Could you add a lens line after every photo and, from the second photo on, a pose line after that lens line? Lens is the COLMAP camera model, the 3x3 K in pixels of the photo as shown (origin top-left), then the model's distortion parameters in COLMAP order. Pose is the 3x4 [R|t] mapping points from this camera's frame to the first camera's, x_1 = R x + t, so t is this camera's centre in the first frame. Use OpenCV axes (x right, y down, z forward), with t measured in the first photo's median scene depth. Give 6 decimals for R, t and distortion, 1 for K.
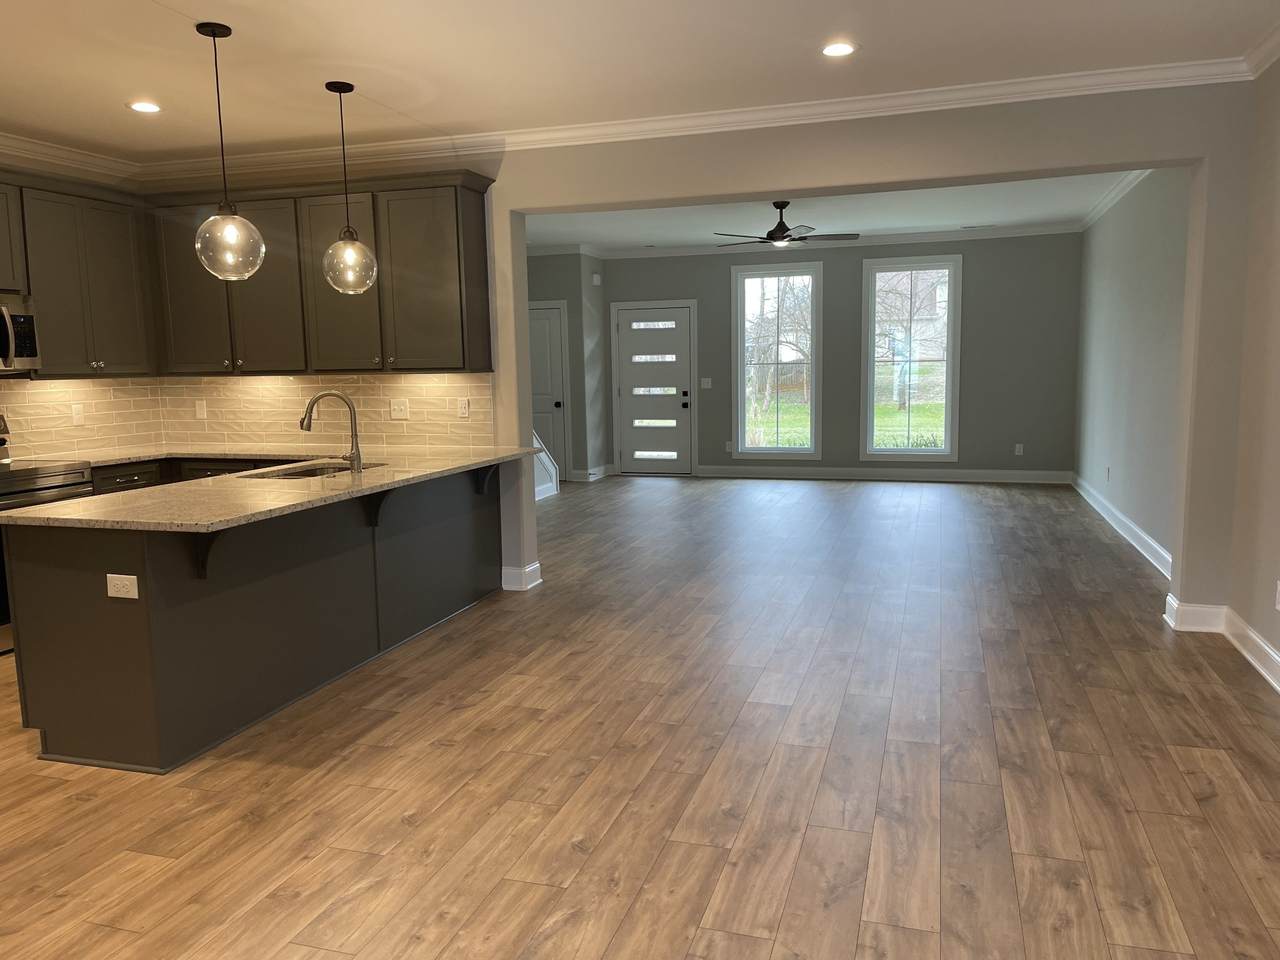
lens RADIAL K [[959.5, 0, 640.0], [0, 959.5, 480.0], [0, 0, 1]] dist [0.097232, -0.137834]
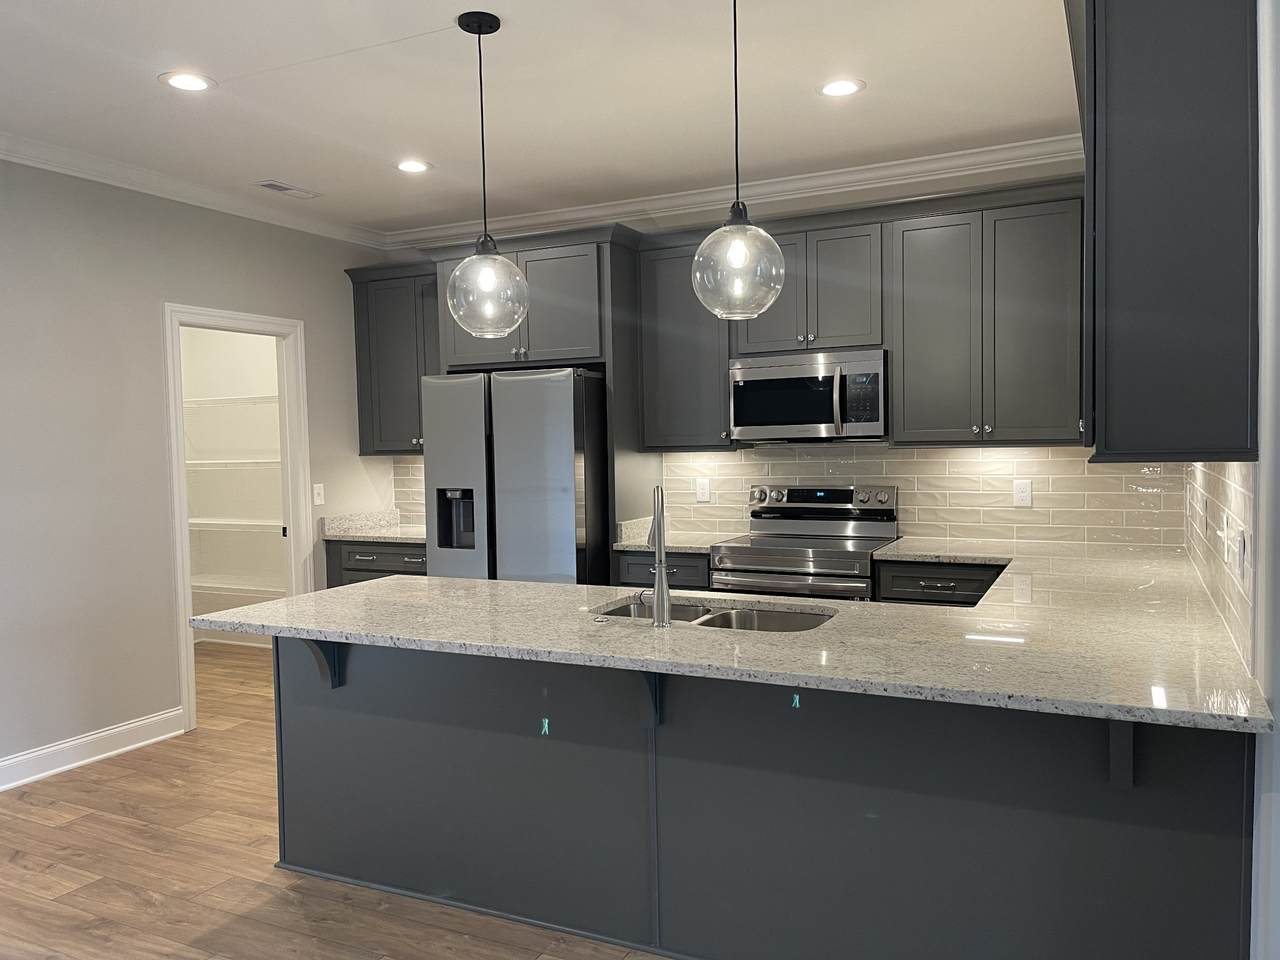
lens RADIAL K [[959.5, 0, 640.0], [0, 959.5, 480.0], [0, 0, 1]] dist [0.097232, -0.137834]
pose [[-0.154500, 0.065083, -0.985847, 0.211818], [-0.099157, 0.991768, 0.081014, -0.105955], [0.983004, 0.110270, -0.146775, 0.795014]]
